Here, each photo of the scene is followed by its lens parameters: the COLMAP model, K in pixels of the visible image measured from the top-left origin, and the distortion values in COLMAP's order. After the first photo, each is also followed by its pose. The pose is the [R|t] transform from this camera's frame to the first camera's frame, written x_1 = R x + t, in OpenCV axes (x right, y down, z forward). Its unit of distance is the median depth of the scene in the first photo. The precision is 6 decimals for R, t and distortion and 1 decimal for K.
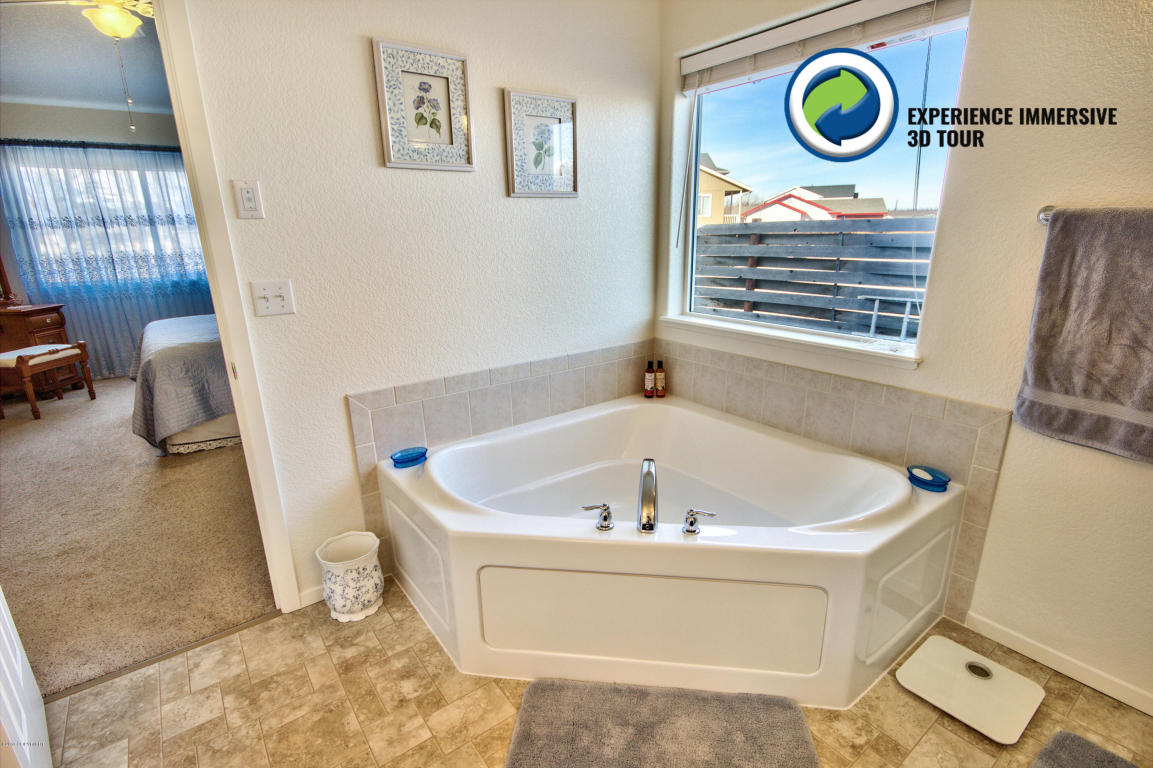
lens RADIAL K [[538.9, 0, 584.6], [0, 538.9, 393.1], [0, 0, 1]] dist [0.015005, -0.012460]
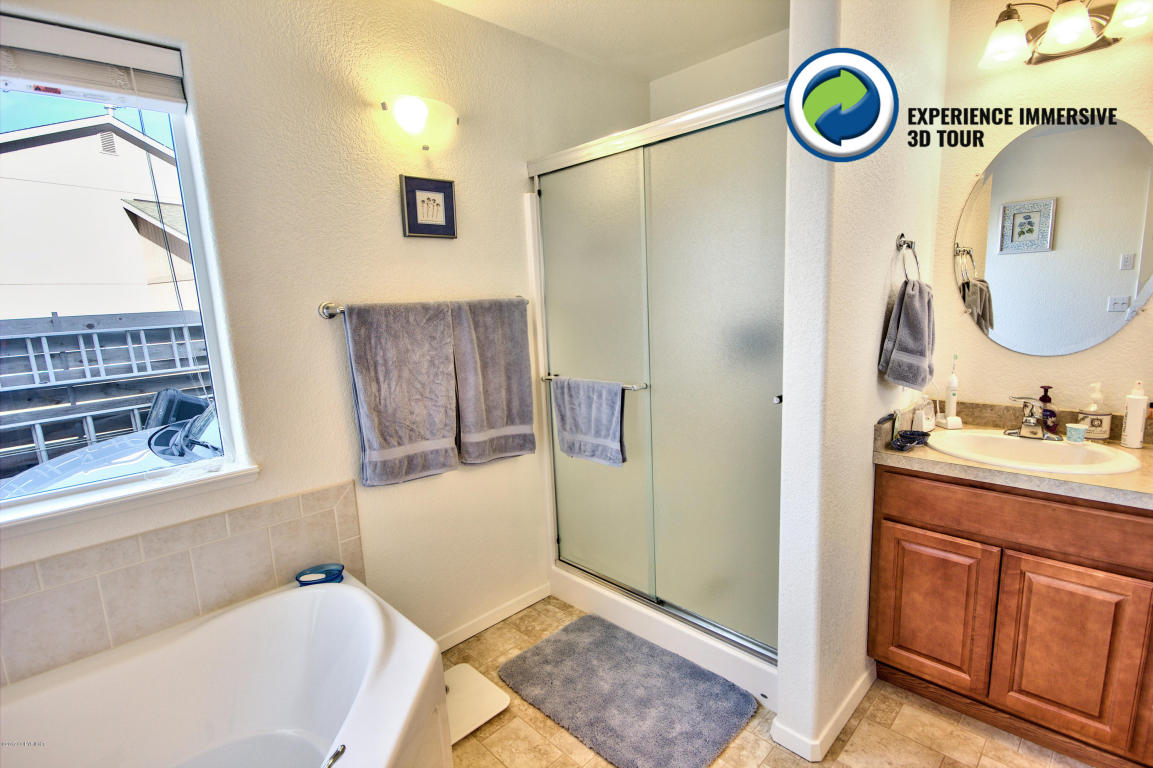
lens RADIAL K [[566.2, 0, 578.6], [0, 566.2, 393.1], [0, 0, 1]] dist [-0.002510, -0.001235]
pose [[-0.126518, -0.154689, 0.979829, -0.368335], [0.329323, 0.925193, 0.188586, -0.191510], [-0.935703, 0.346540, -0.066111, 0.568251]]
